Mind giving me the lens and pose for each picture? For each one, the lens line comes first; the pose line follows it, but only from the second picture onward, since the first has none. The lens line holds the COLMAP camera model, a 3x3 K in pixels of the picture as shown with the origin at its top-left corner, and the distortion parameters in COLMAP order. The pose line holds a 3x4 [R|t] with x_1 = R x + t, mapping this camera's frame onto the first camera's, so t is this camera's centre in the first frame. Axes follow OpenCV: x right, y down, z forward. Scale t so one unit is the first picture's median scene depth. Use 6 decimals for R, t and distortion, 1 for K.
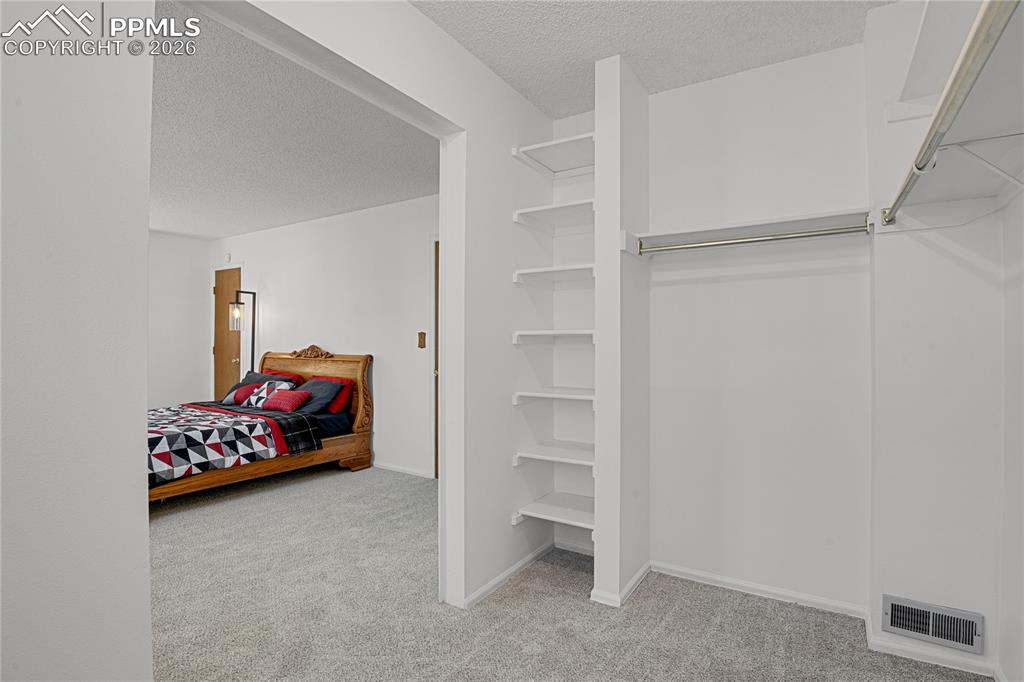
lens RADIAL K [[503.3, 0, 510.2], [0, 503.3, 342.3], [0, 0, 1]] dist [-0.017656, -0.005544]
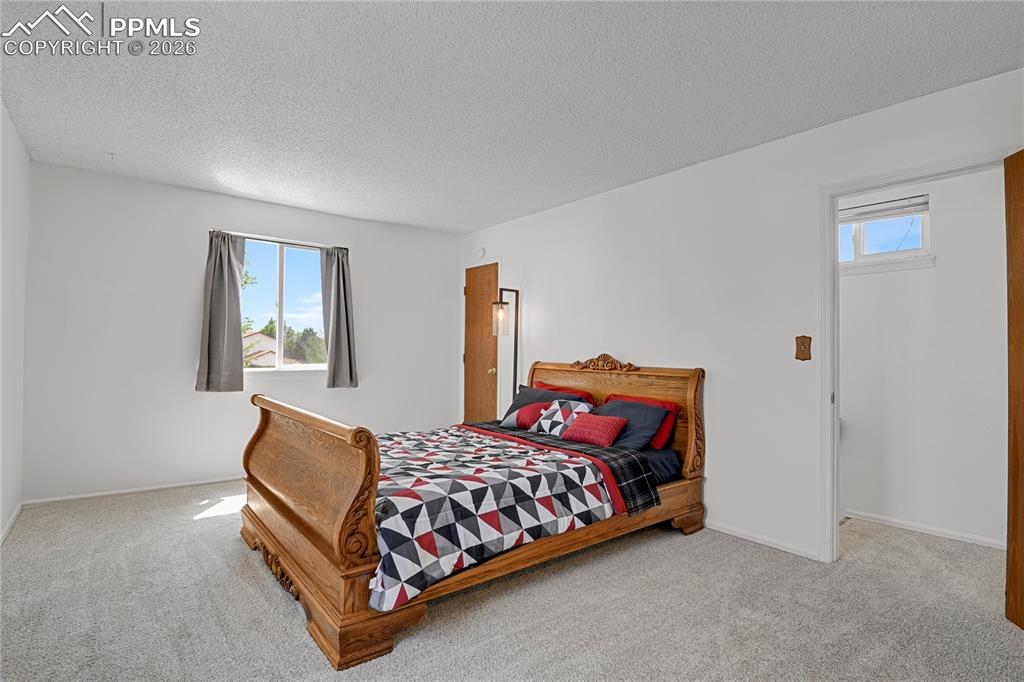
lens RADIAL K [[503.3, 0, 513.3], [0, 503.3, 340.4], [0, 0, 1]] dist [-0.017656, -0.005544]
pose [[0.950133, 0.000751, -0.311844, -0.319356], [-0.006610, 0.999821, -0.017733, -0.000637], [0.311774, 0.018910, 0.949968, 0.248344]]
